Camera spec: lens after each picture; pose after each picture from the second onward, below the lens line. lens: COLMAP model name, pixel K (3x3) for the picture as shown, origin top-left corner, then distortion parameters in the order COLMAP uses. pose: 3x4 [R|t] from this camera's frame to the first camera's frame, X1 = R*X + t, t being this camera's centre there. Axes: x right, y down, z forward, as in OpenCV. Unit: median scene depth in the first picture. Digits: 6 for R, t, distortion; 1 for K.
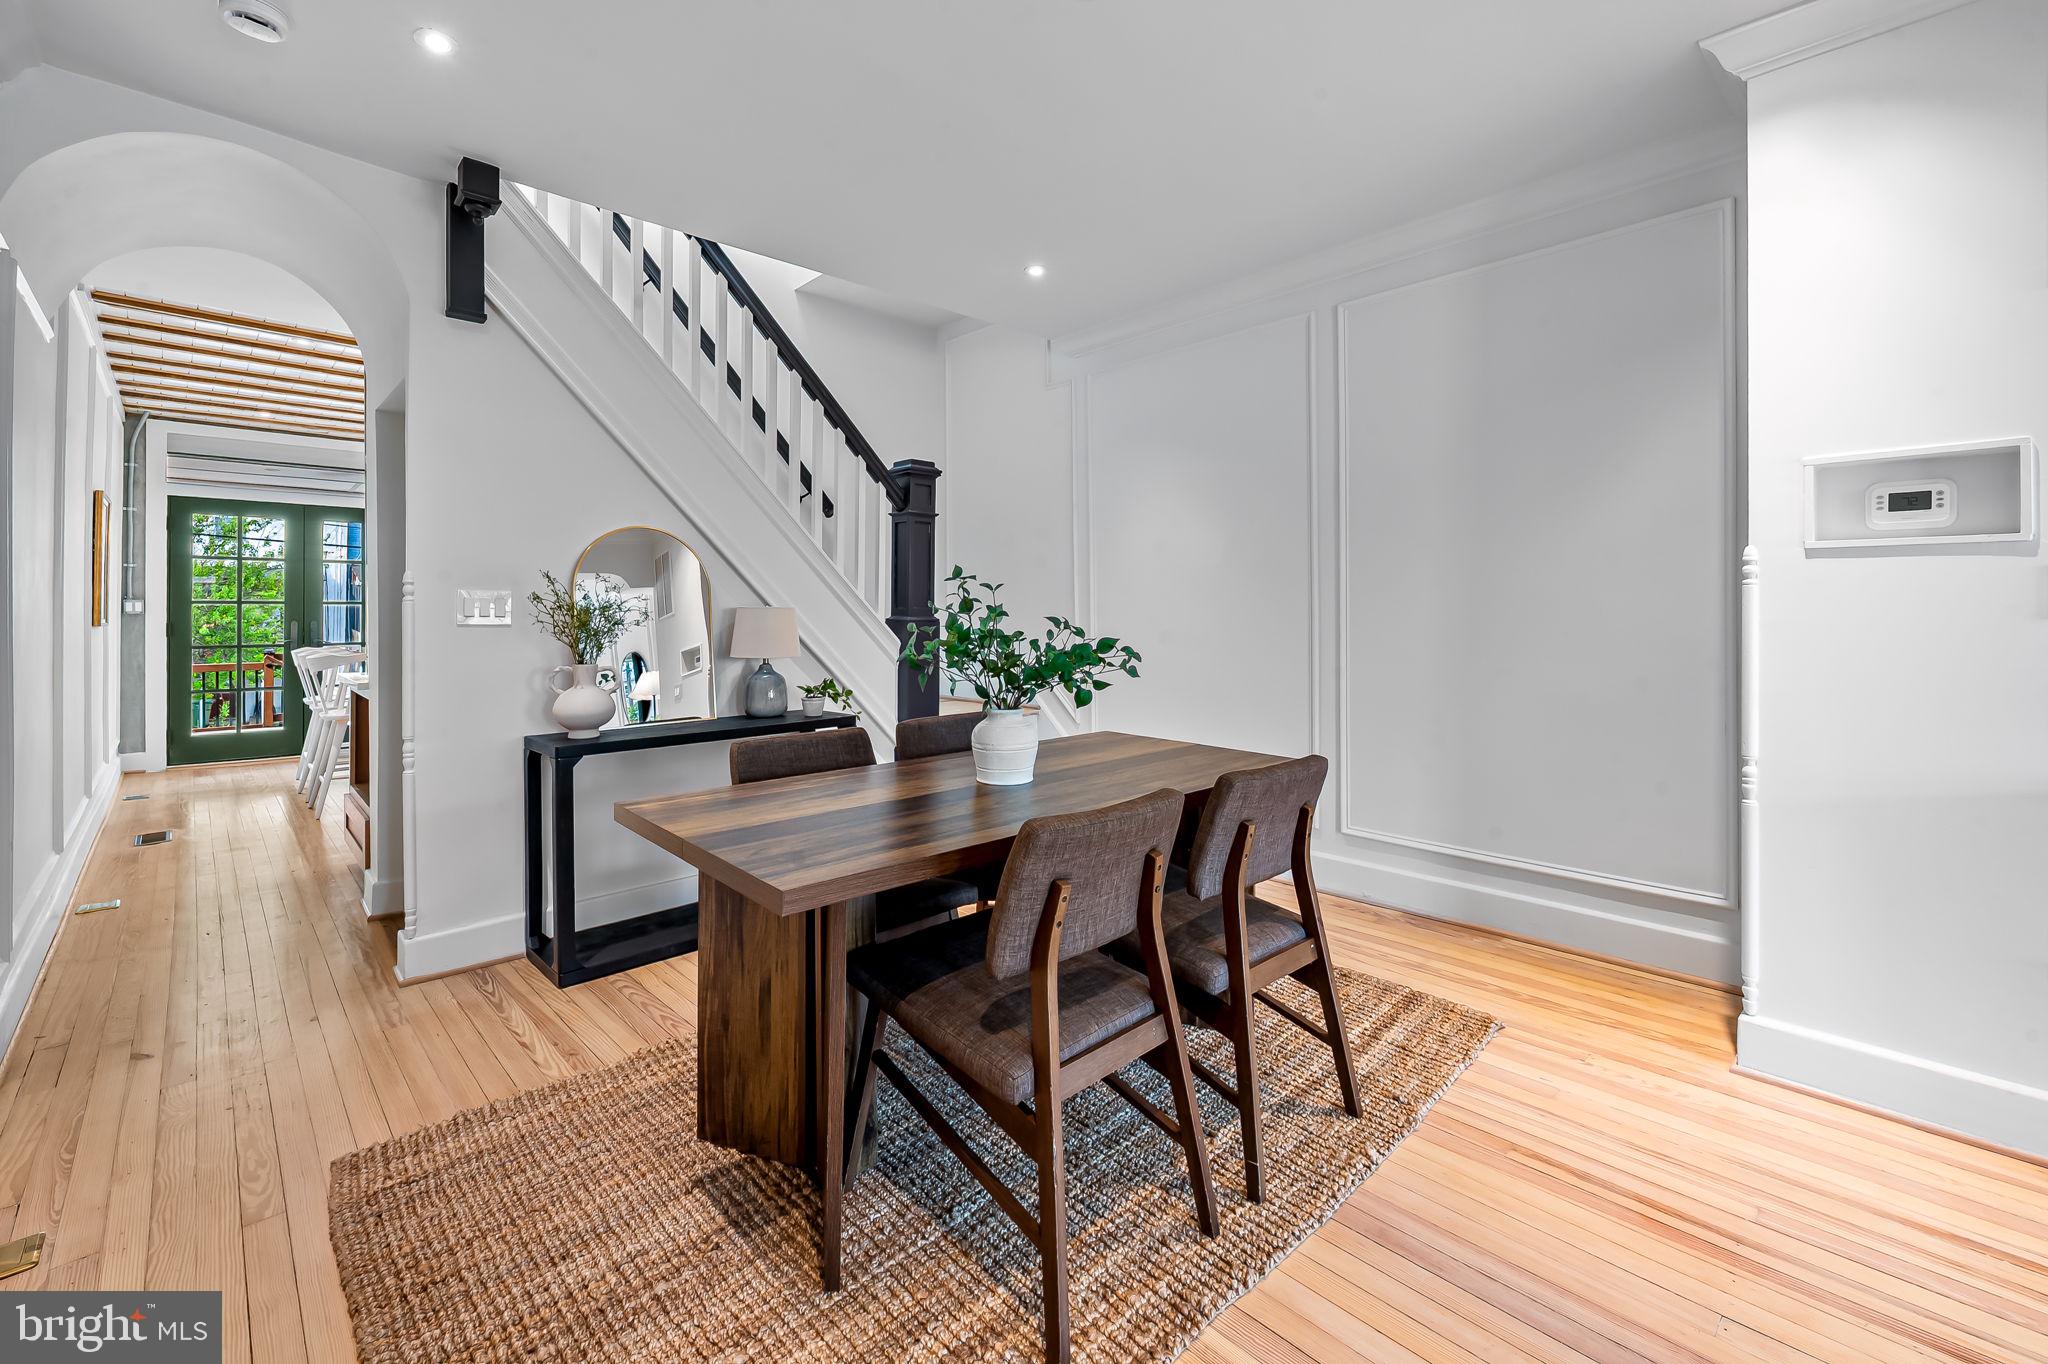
lens RADIAL K [[850.6, 0, 1063.7], [0, 850.6, 610.7], [0, 0, 1]] dist [0.001856, -0.000076]
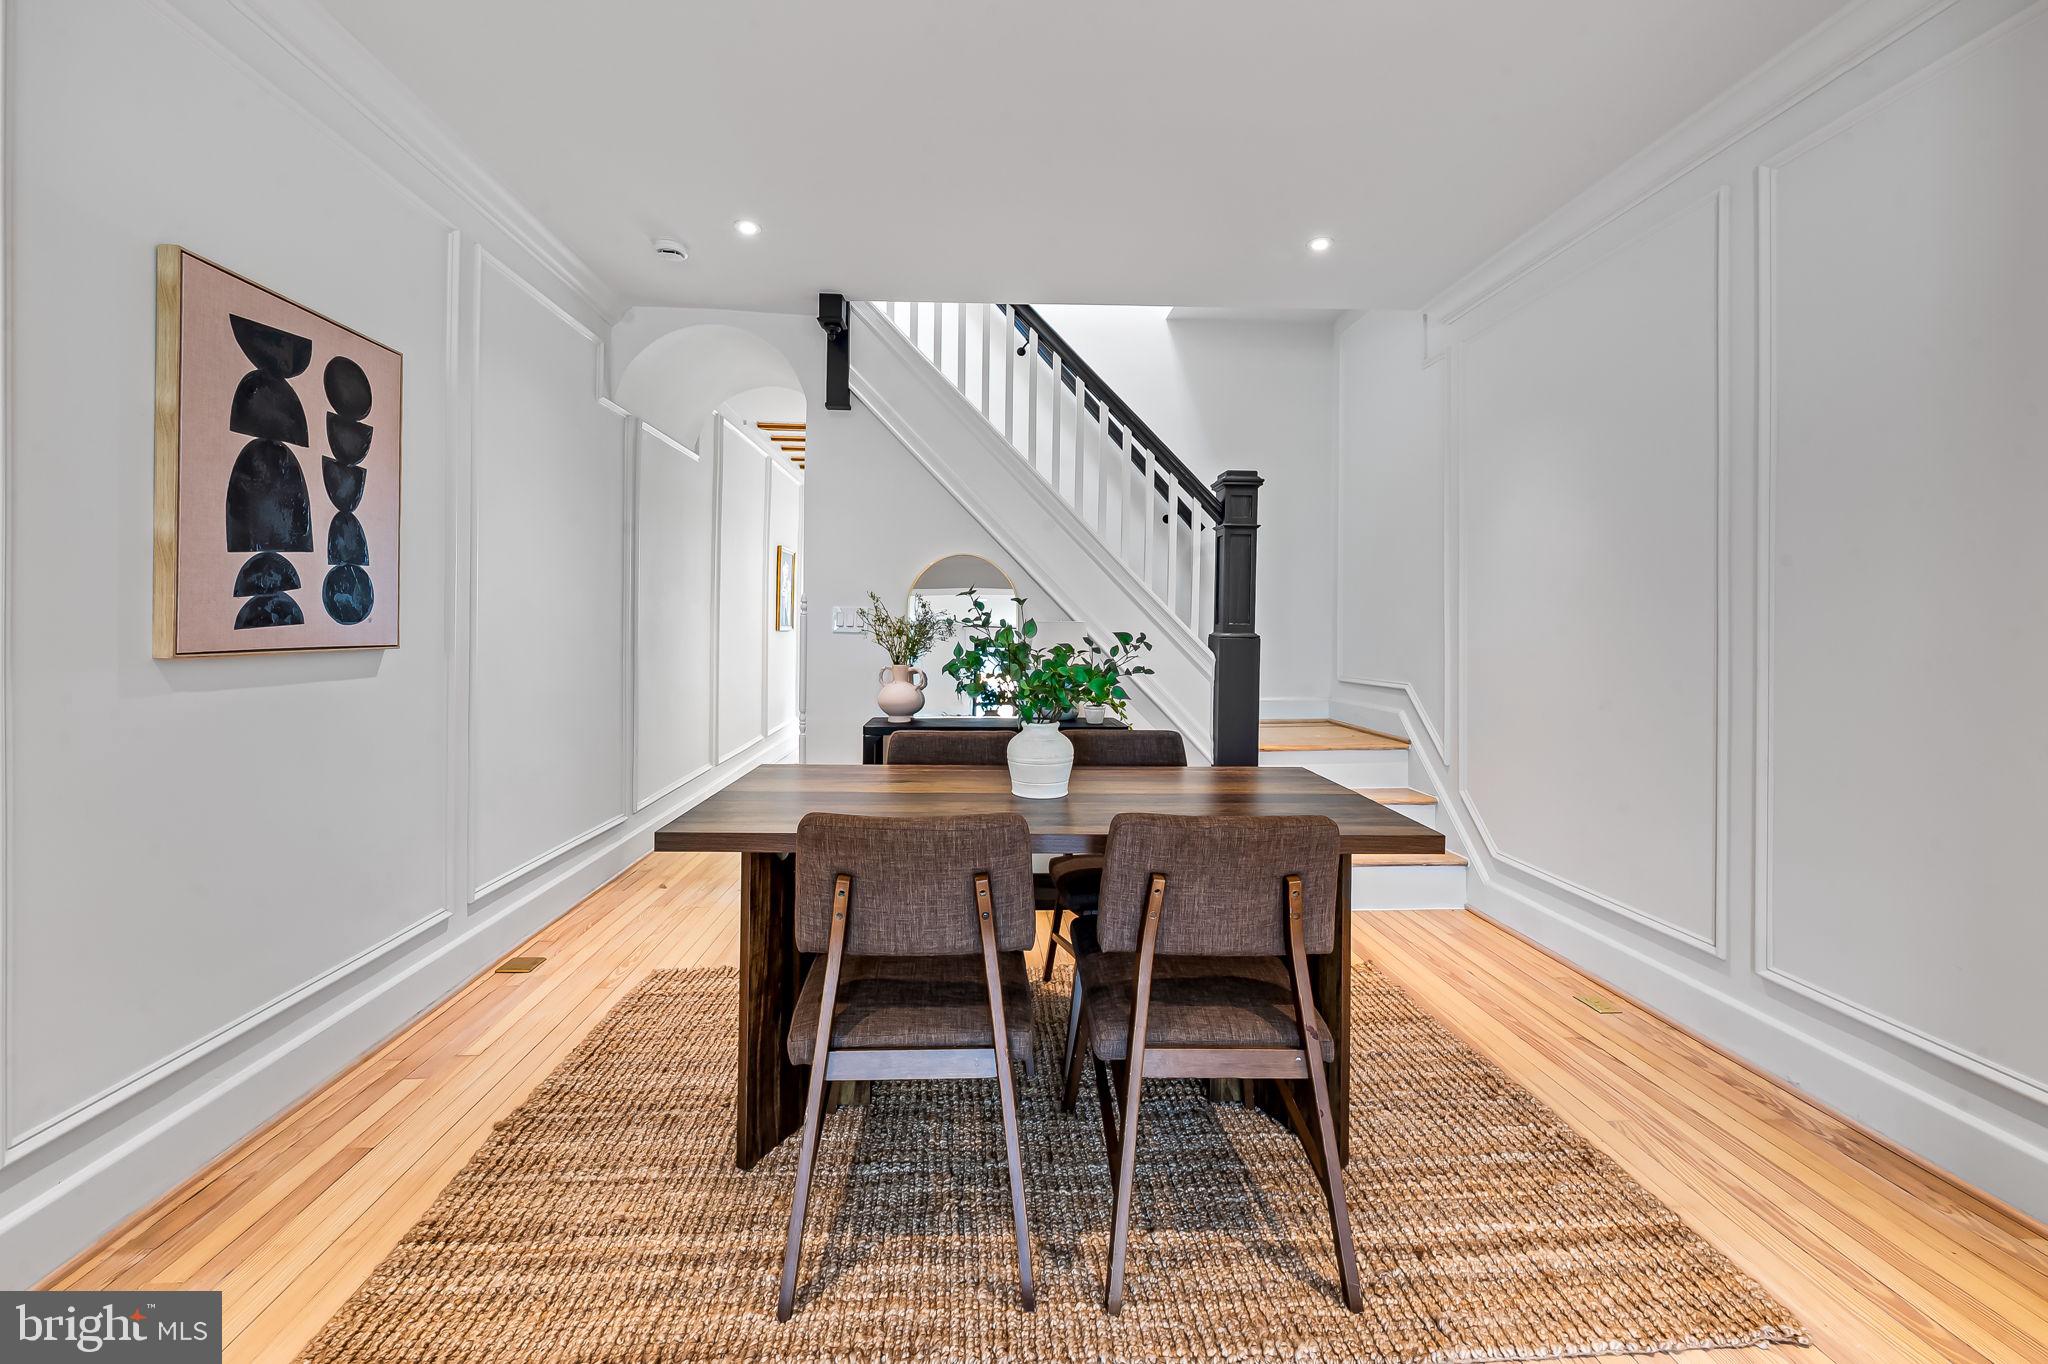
lens RADIAL K [[850.6, 0, 1024.0], [0, 850.6, 626.7], [0, 0, 1]] dist [0.001856, -0.000076]
pose [[0.745517, 0.011197, -0.666392, 0.407754], [-0.011404, 0.999927, 0.004043, -0.001576], [0.666389, 0.004585, 0.745590, 0.164046]]
